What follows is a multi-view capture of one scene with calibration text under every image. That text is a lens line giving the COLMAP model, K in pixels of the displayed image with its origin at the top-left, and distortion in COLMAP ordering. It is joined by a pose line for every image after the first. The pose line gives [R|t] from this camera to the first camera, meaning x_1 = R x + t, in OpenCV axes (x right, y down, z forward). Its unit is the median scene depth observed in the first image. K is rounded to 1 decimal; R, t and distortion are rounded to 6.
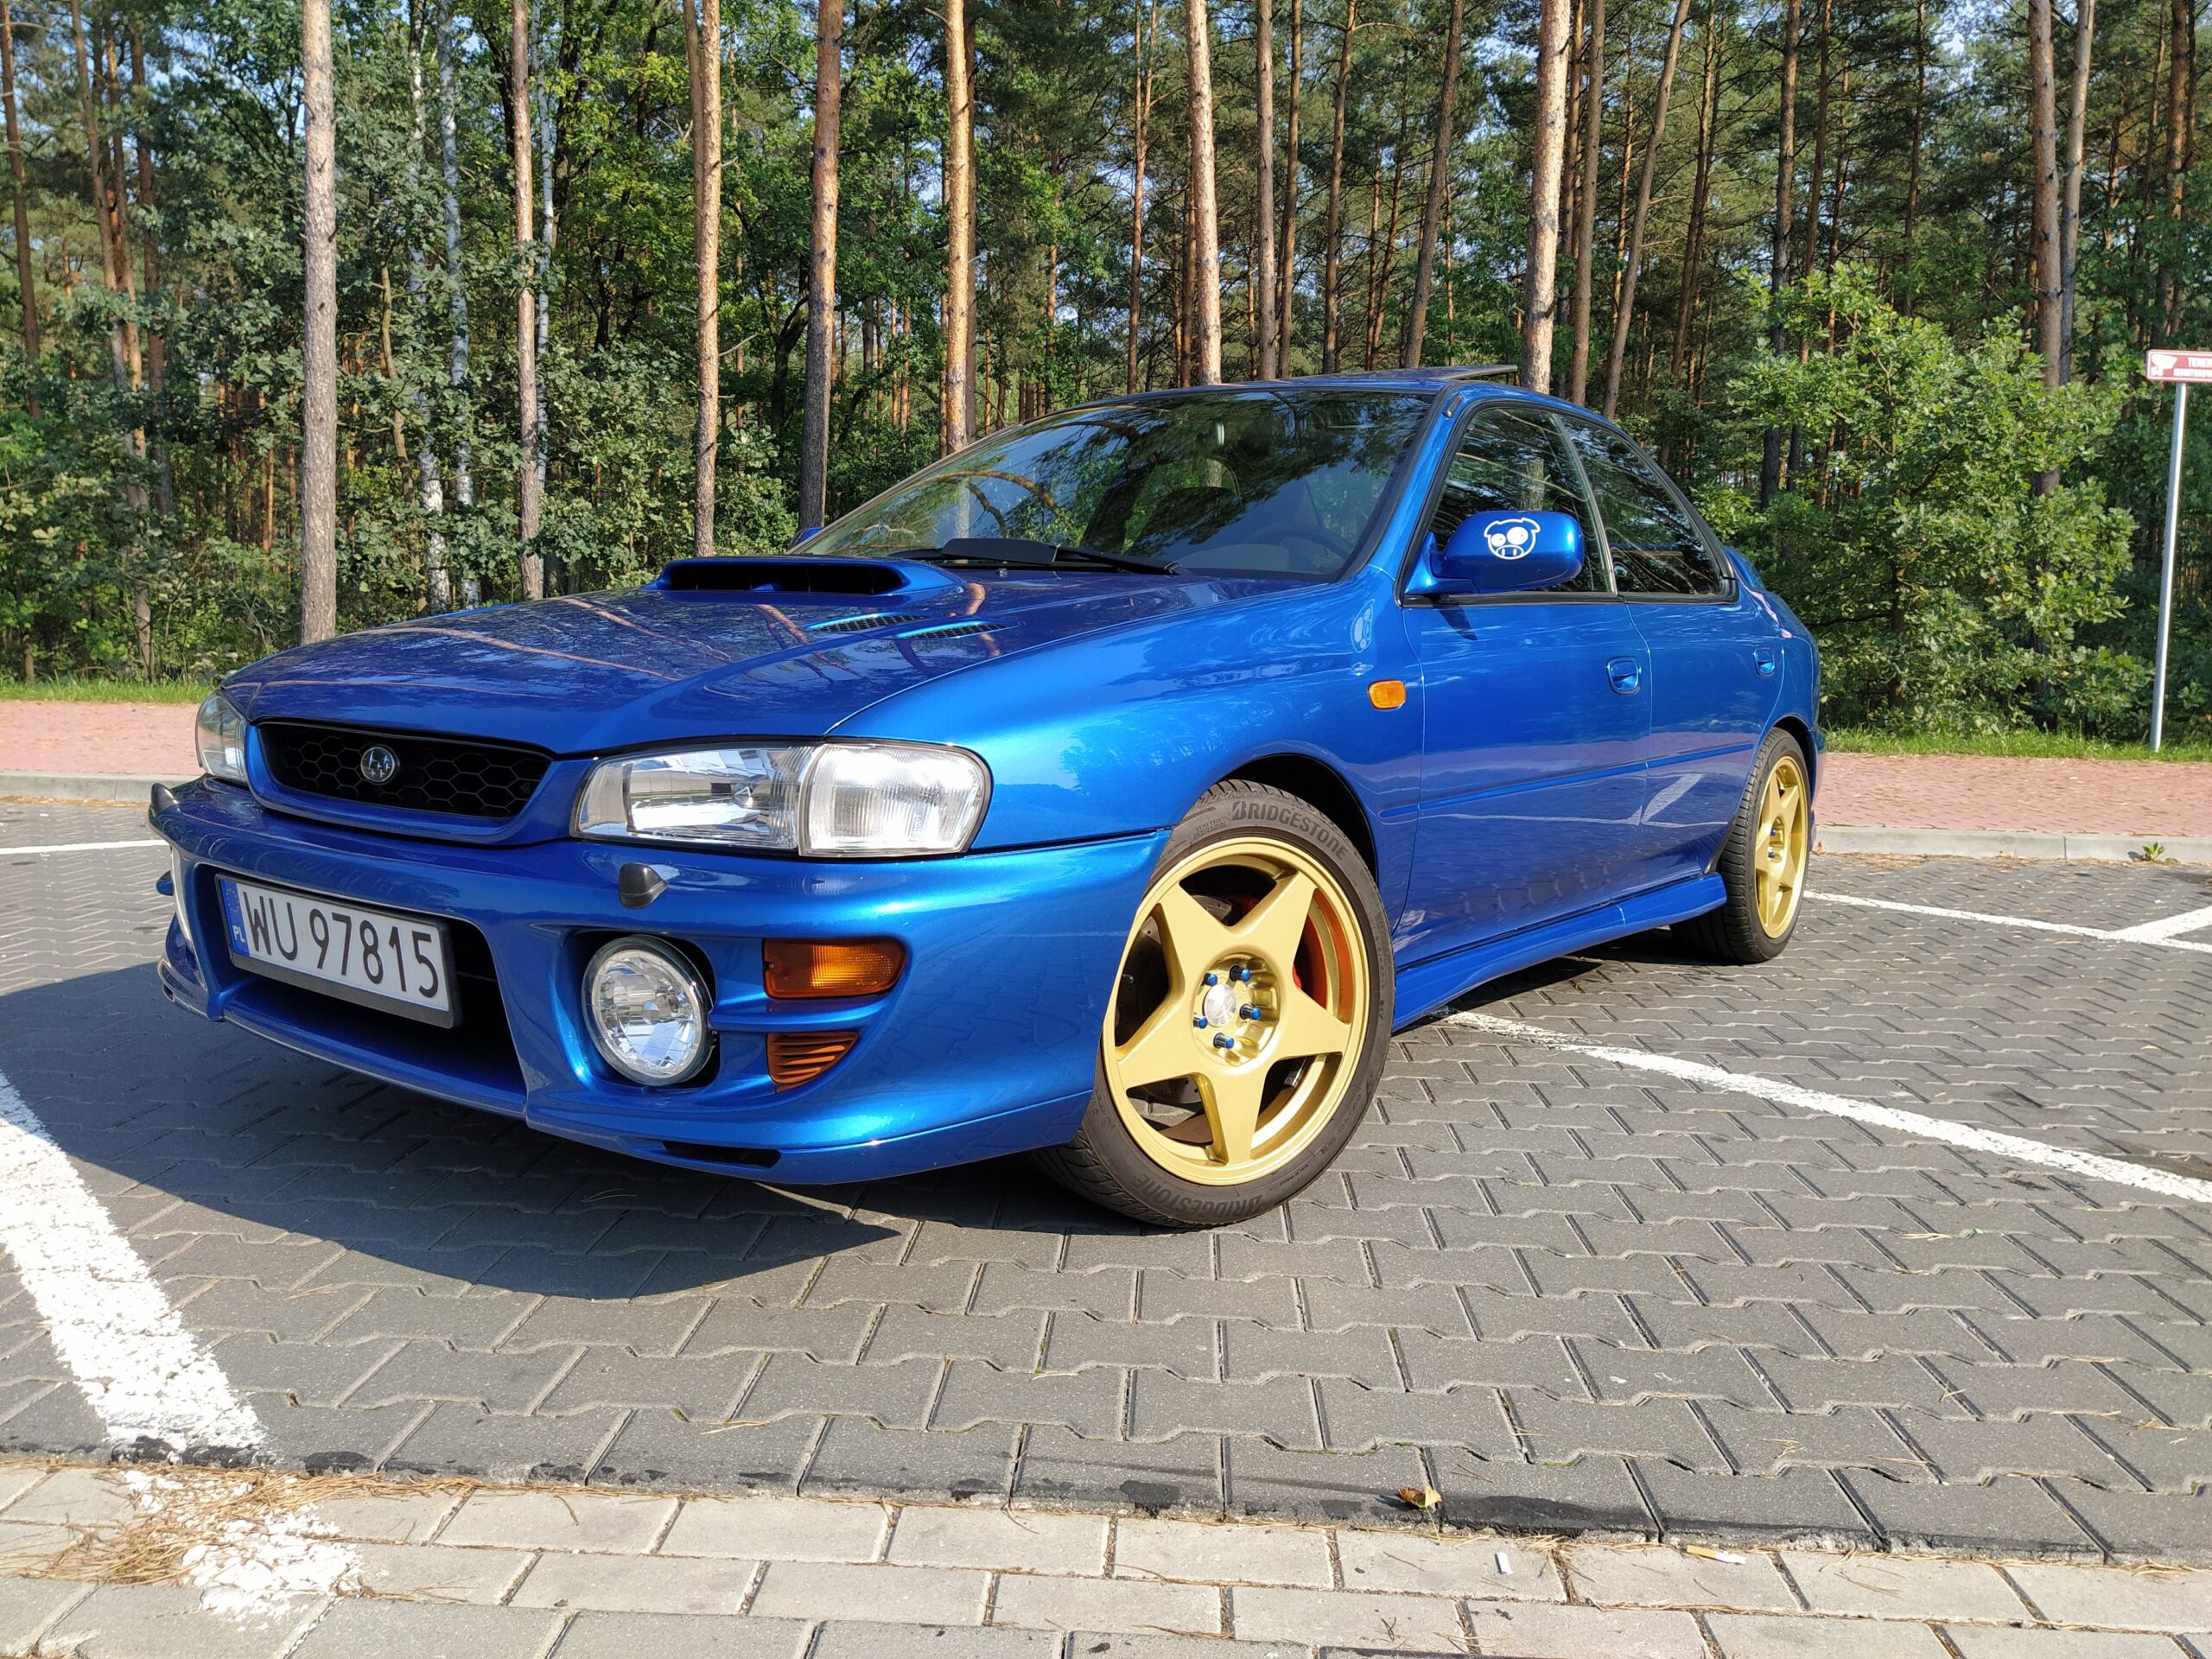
lens RADIAL K [[1658.7, 0, 1115.1], [0, 1658.7, 836.1], [0, 0, 1]] dist [0.061320, -0.073368]
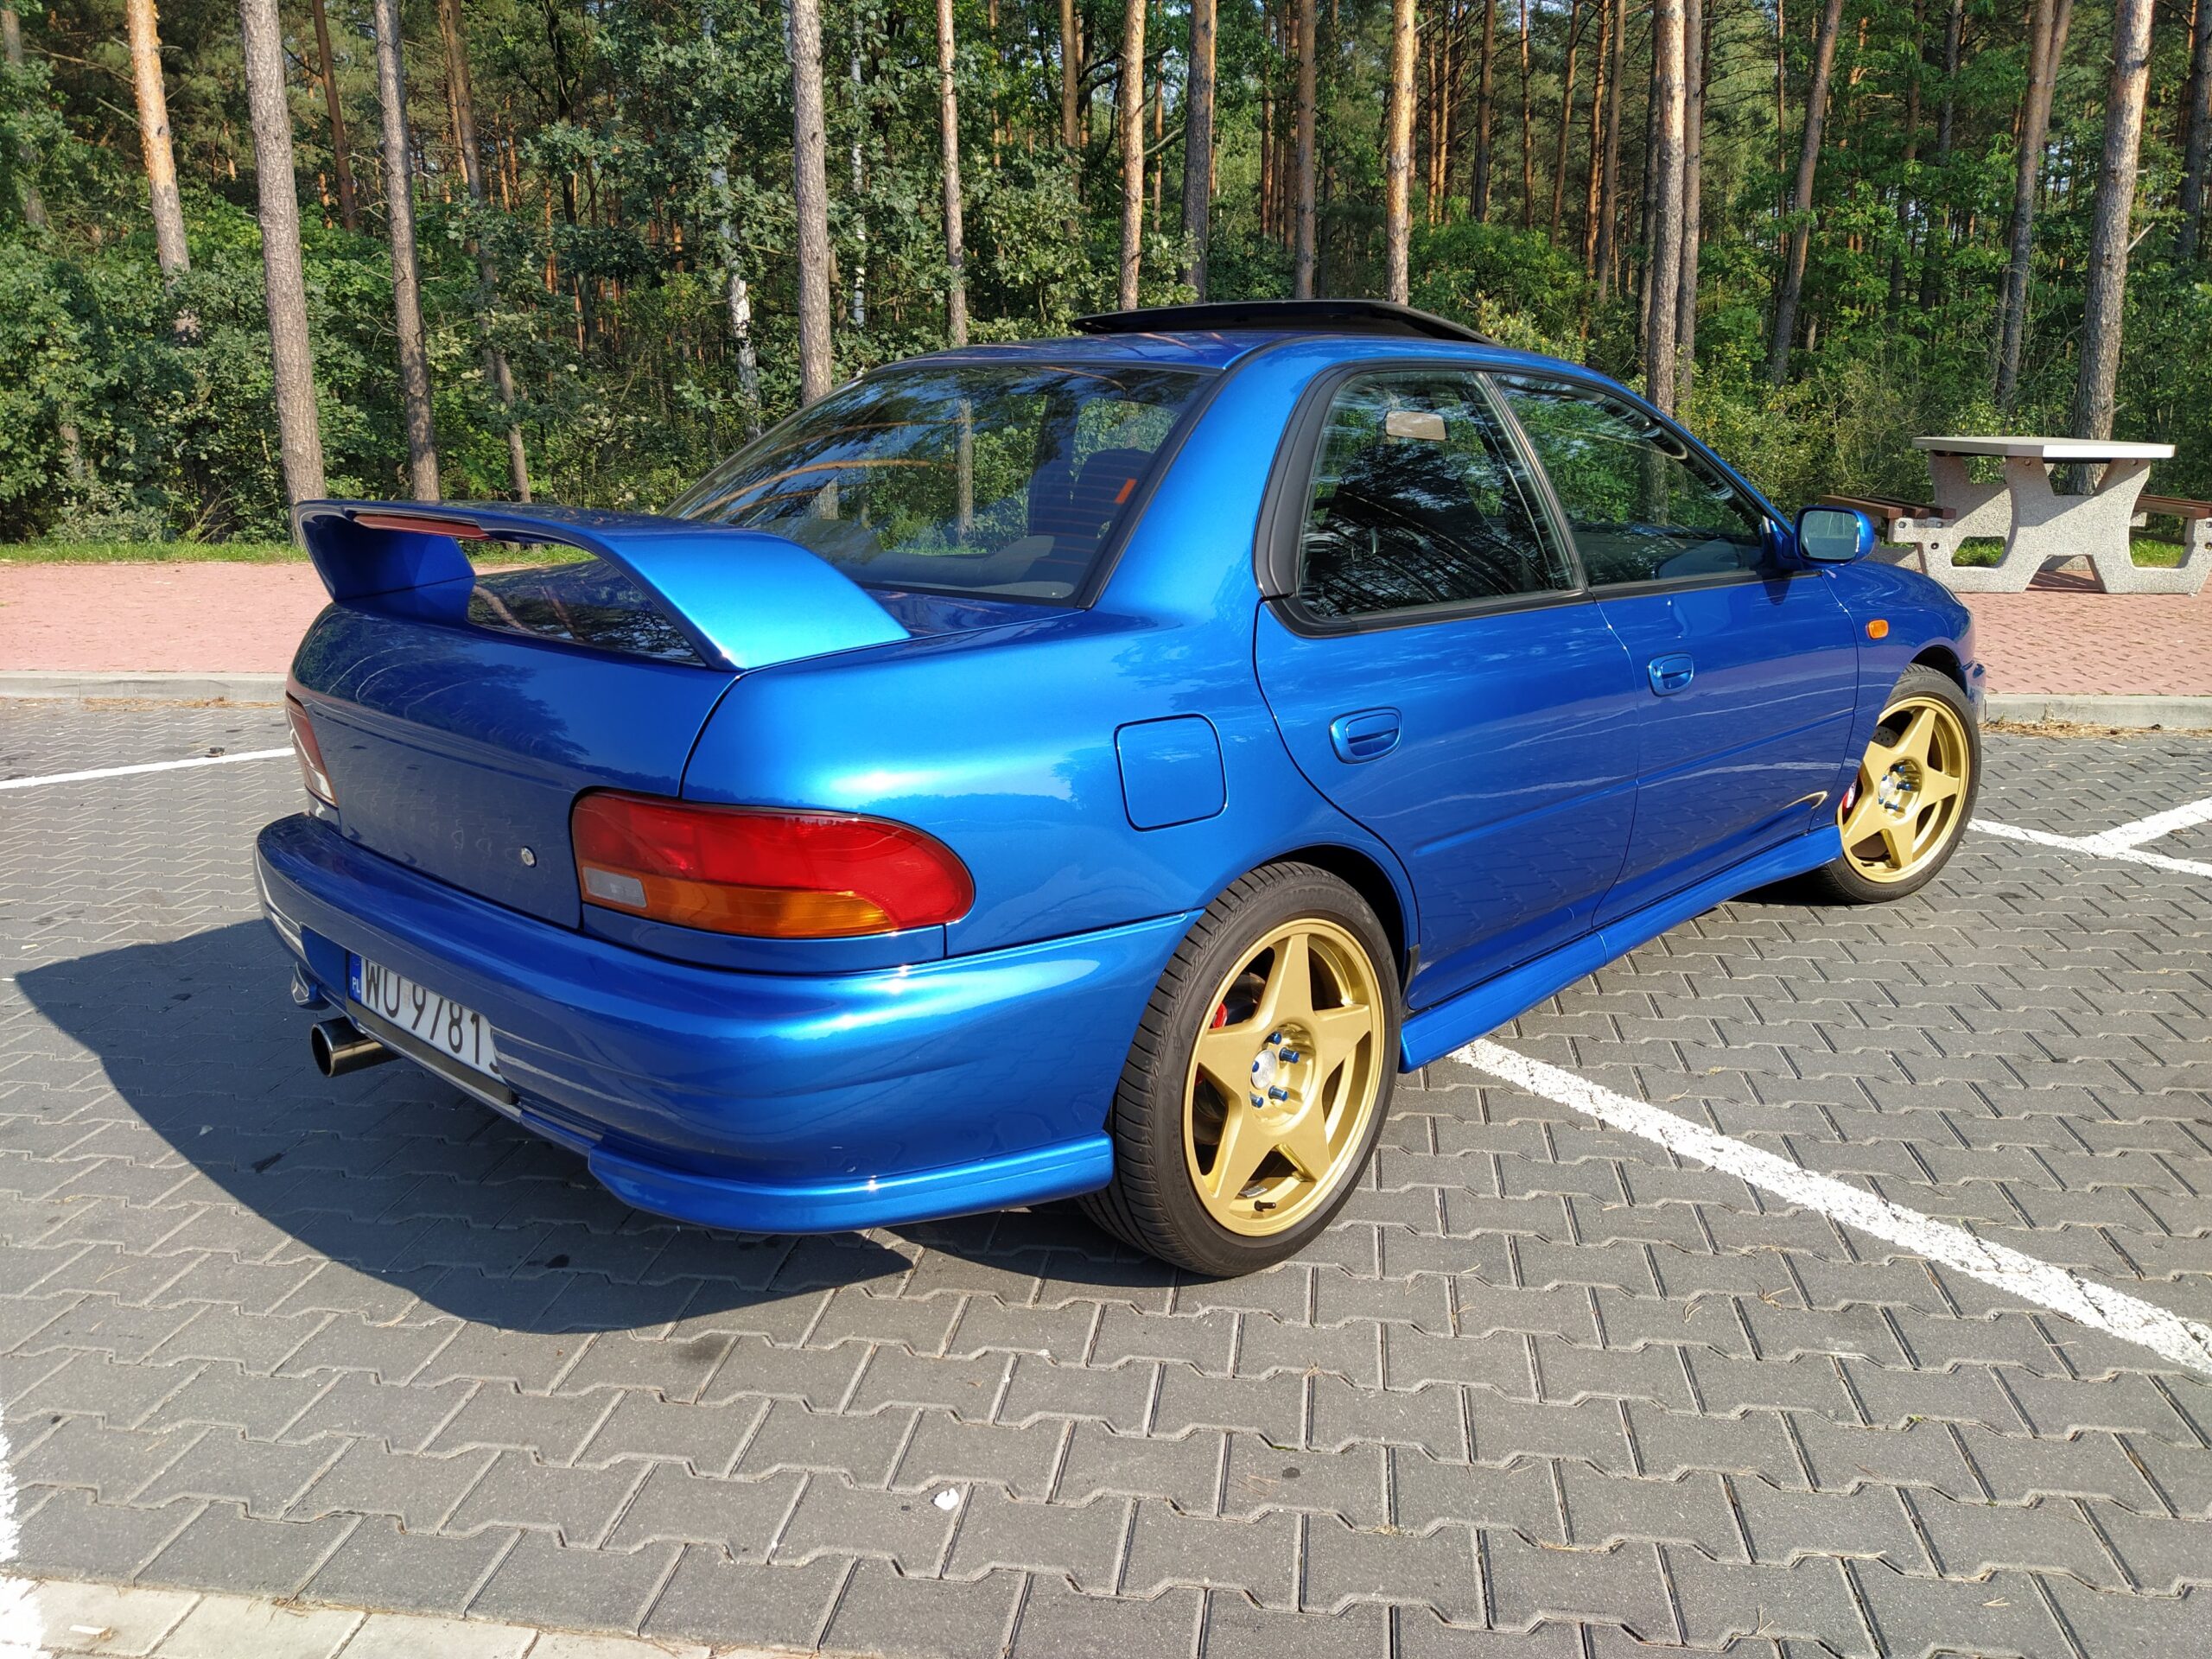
lens RADIAL K [[1658.7, 0, 1104.1], [0, 1658.7, 843.9], [0, 0, 1]] dist [0.061320, -0.073368]
pose [[0.994899, -0.010329, -0.100345, -1.247033], [0.024338, 0.989935, 0.139415, -0.244679], [0.097895, -0.141146, 0.985137, 0.051536]]
